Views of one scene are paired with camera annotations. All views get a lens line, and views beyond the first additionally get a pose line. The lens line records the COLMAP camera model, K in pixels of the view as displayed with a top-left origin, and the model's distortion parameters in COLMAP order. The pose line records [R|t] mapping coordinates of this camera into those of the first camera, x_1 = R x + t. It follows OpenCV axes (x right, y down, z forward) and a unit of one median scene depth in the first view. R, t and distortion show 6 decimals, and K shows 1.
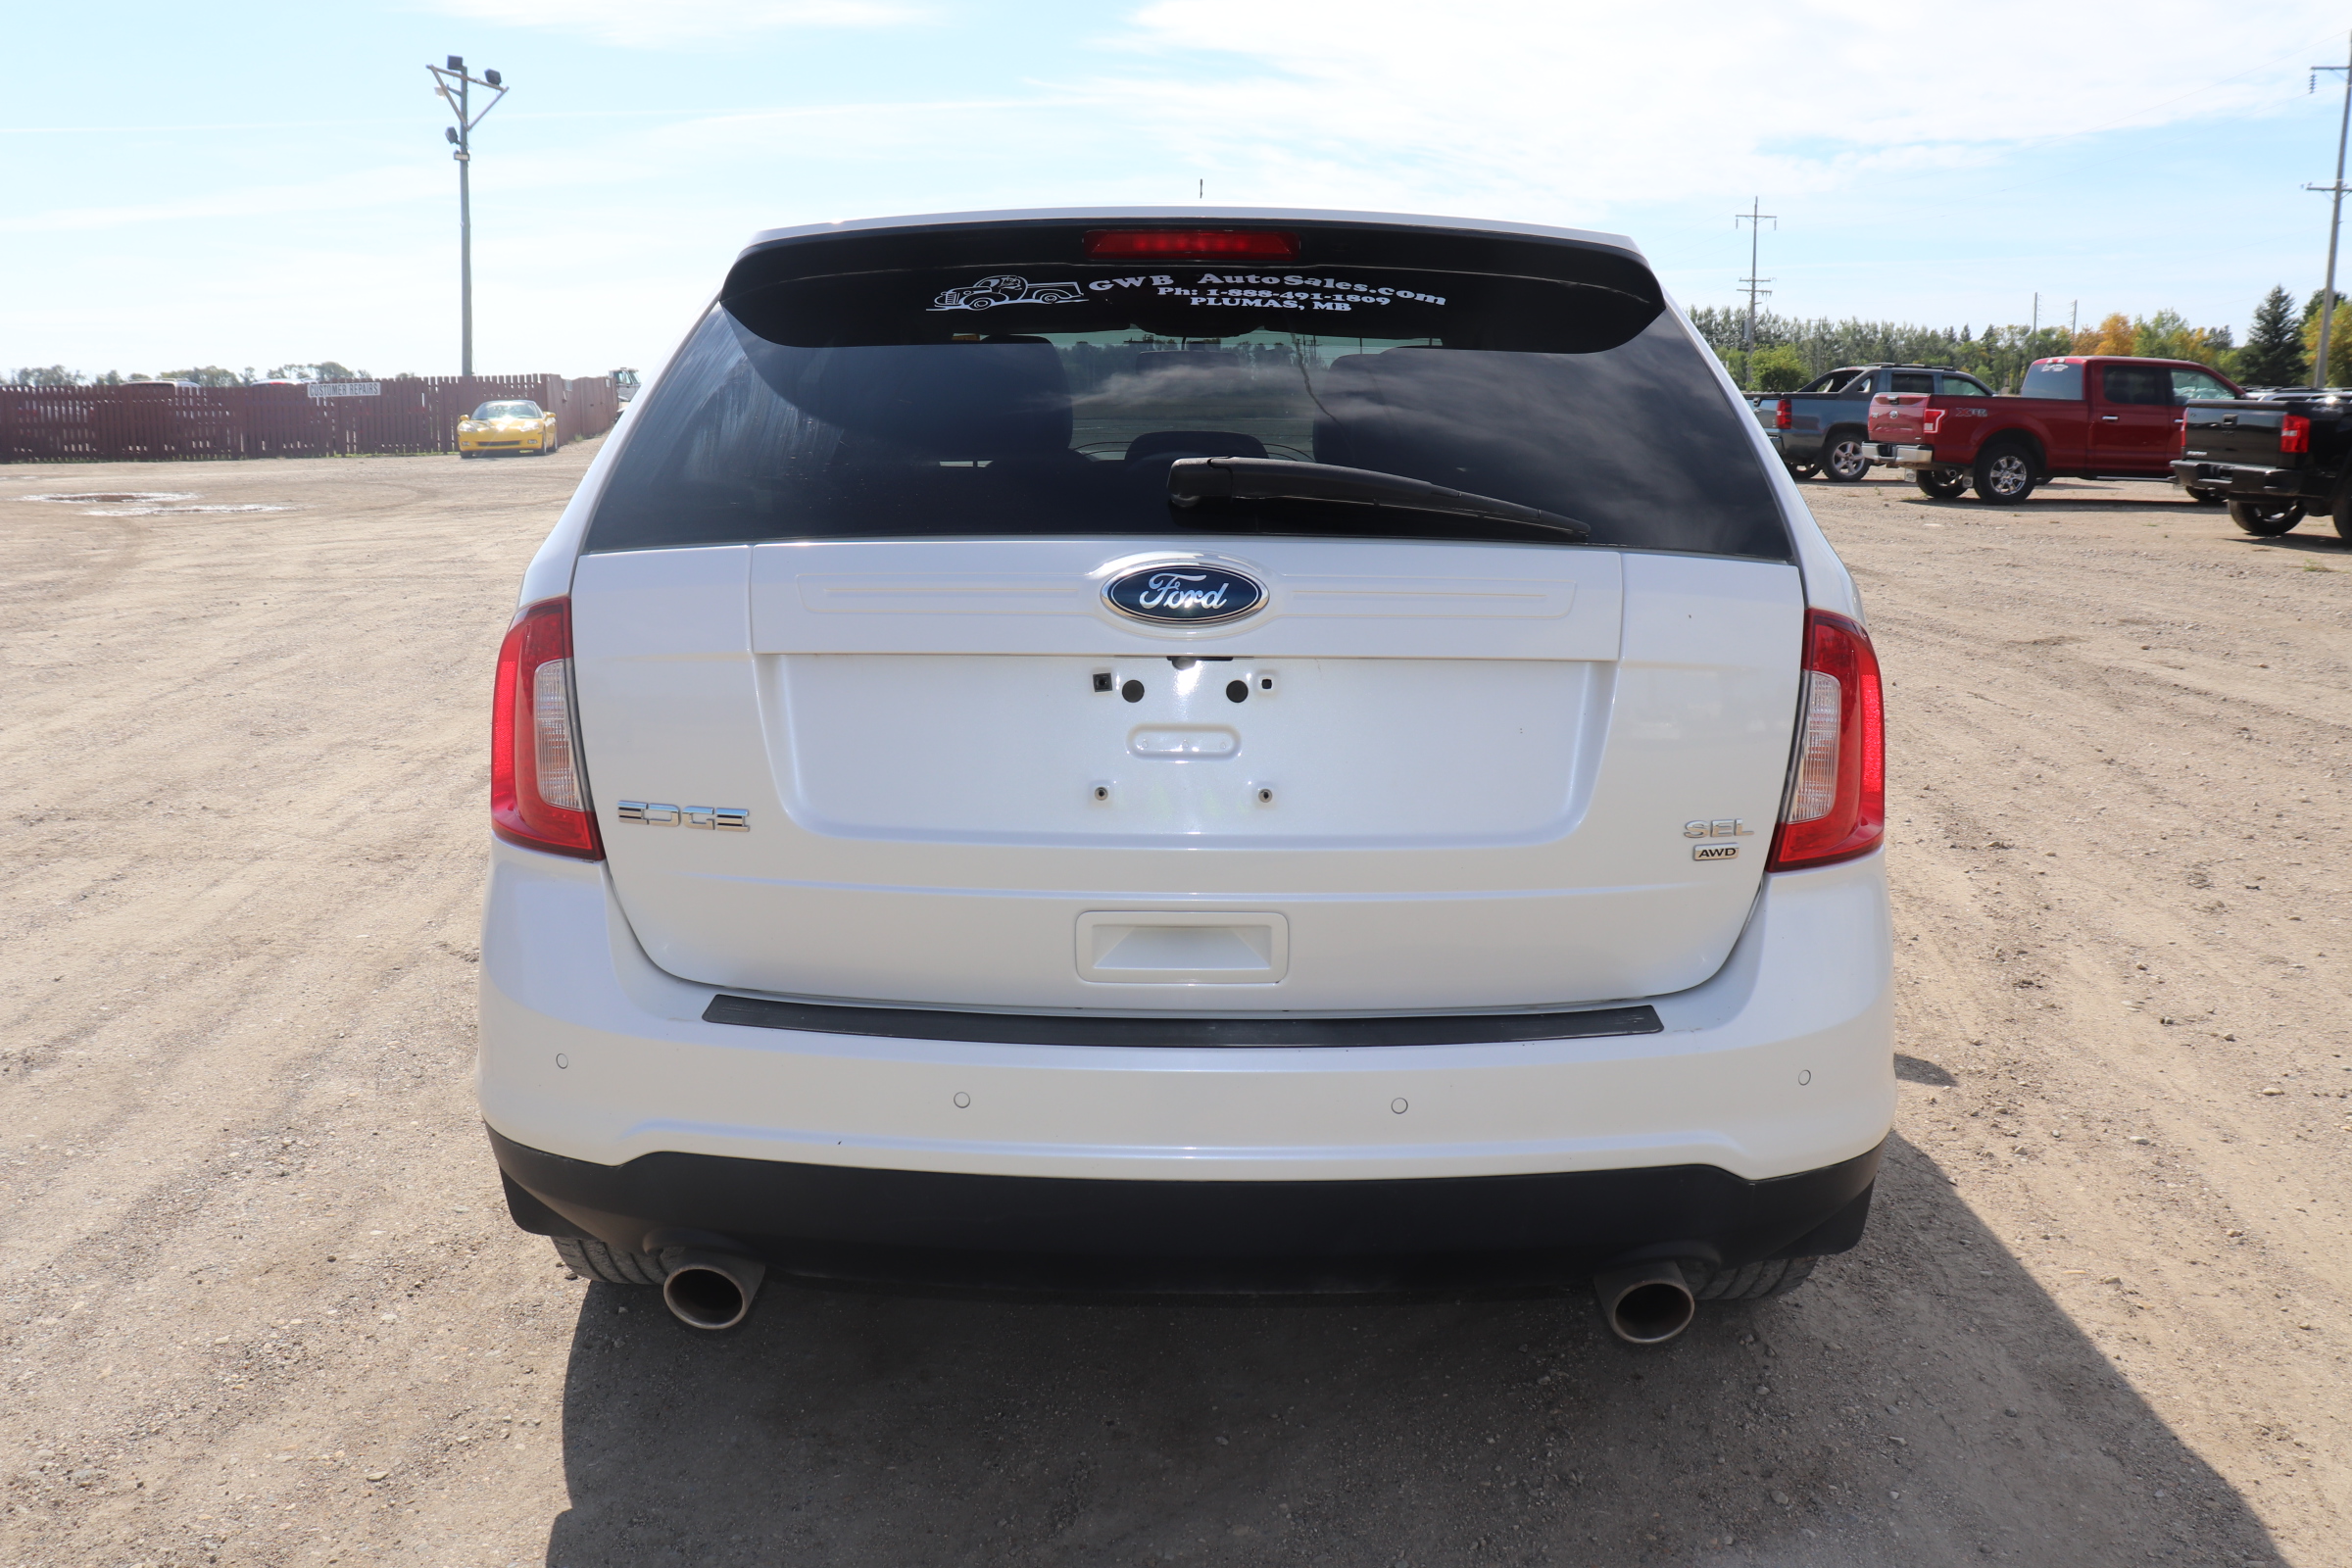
lens RADIAL K [[1932.8, 0, 1196.5], [0, 1932.8, 742.0], [0, 0, 1]] dist [-0.170171, 0.141174]
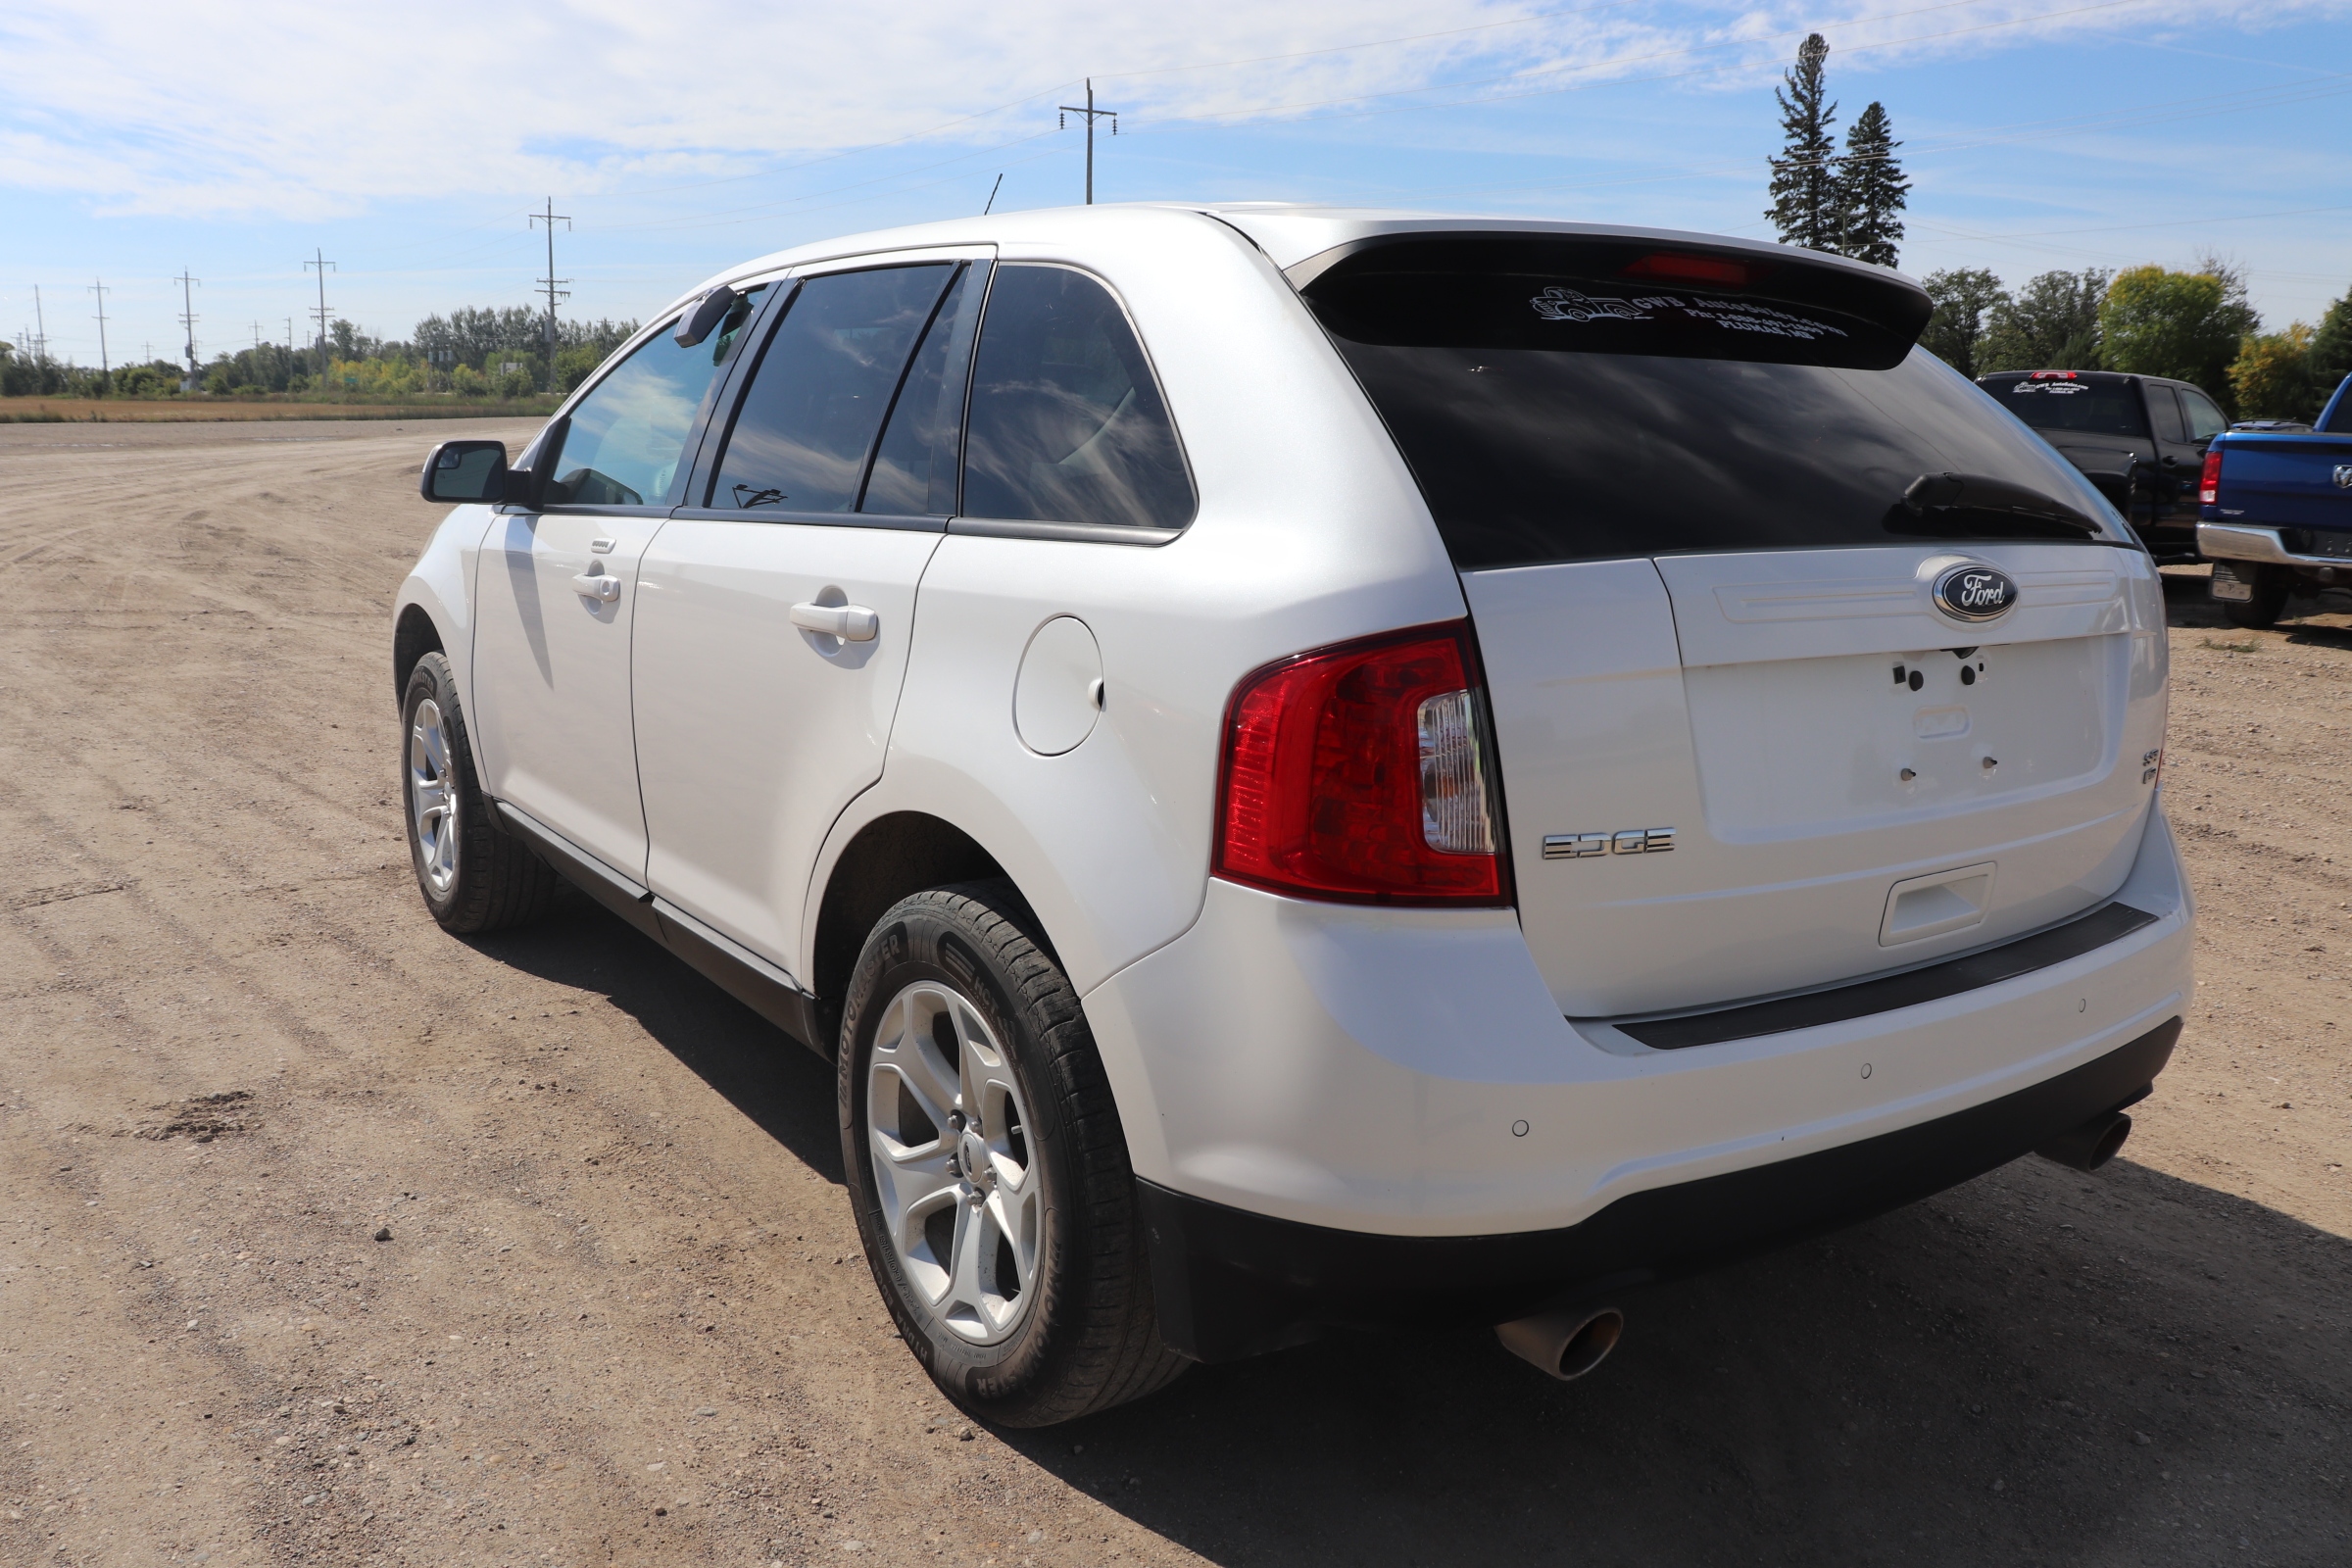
lens RADIAL K [[1932.8, 0, 1227.3], [0, 1932.8, 760.0], [0, 0, 1]] dist [-0.170171, 0.141174]
pose [[0.815613, -0.092739, 0.571117, -0.861255], [0.087963, 0.995472, 0.036027, -0.048099], [-0.571872, 0.020853, 0.820078, 0.285299]]
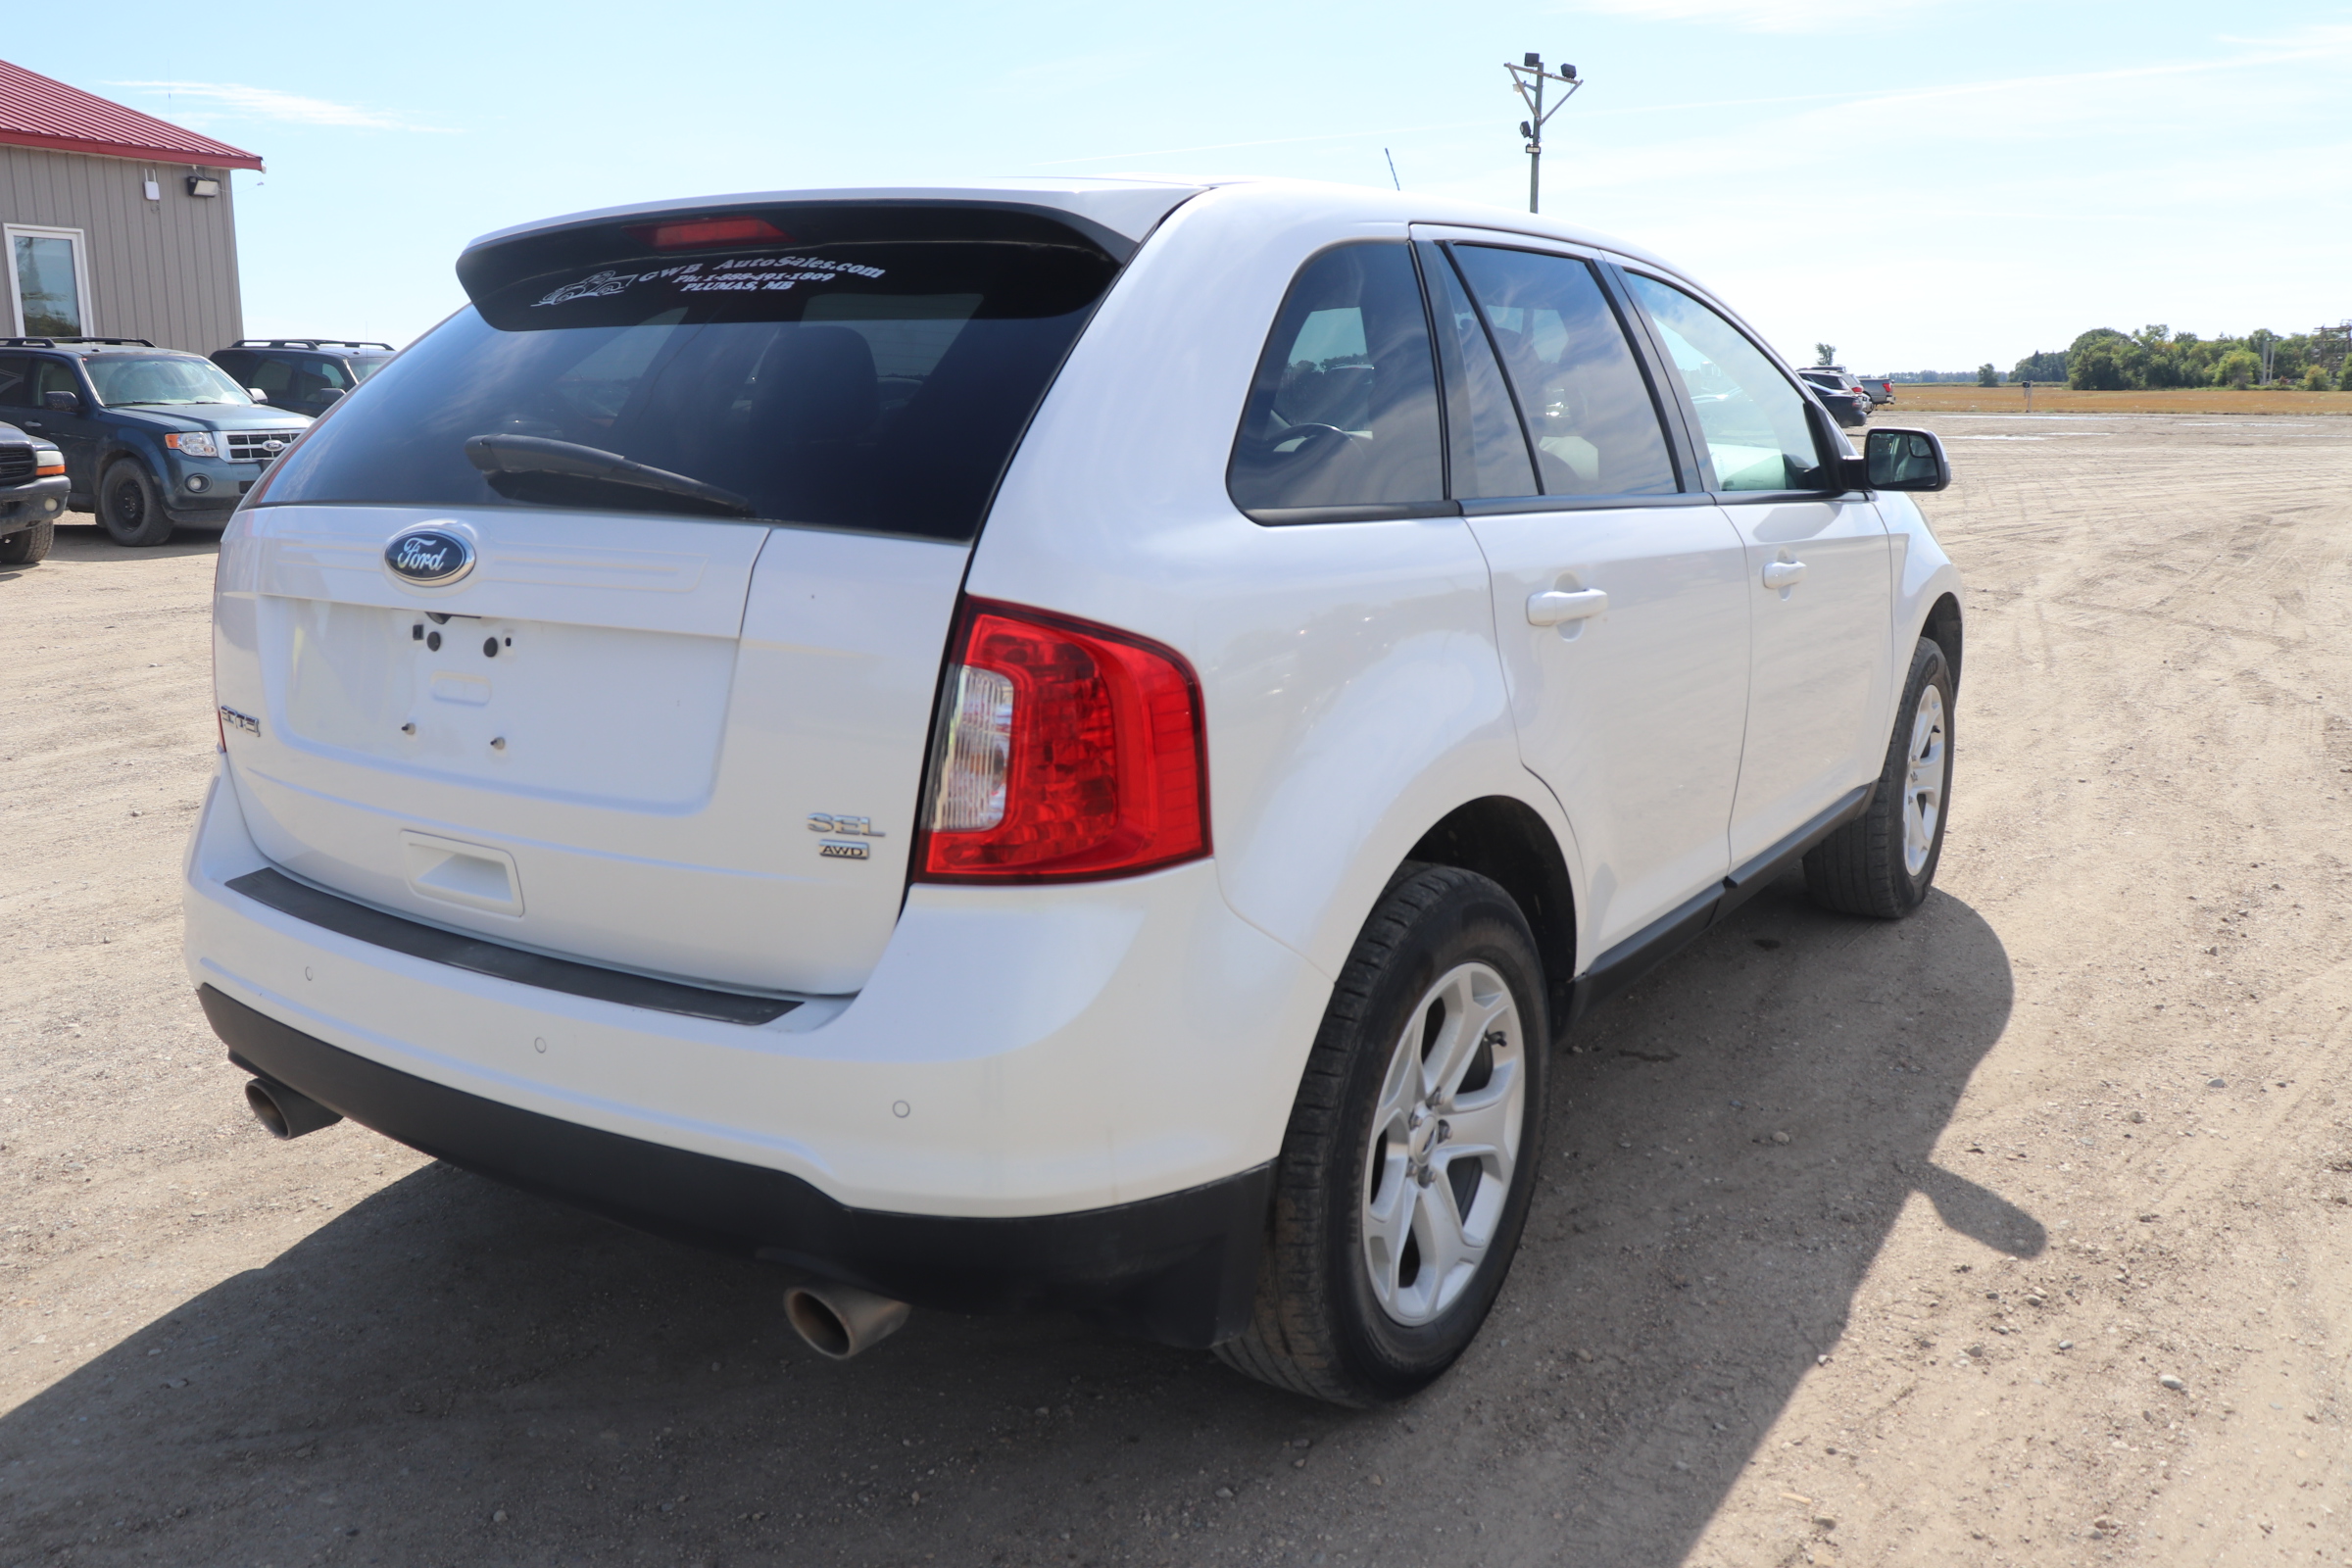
lens RADIAL K [[1932.8, 0, 1172.1], [0, 1932.8, 783.4], [0, 0, 1]] dist [-0.170171, 0.141174]
pose [[0.833991, 0.102858, -0.542106, 0.819144], [-0.088342, 0.994689, 0.052822, -0.034950], [0.544660, 0.003837, 0.838648, 0.263952]]
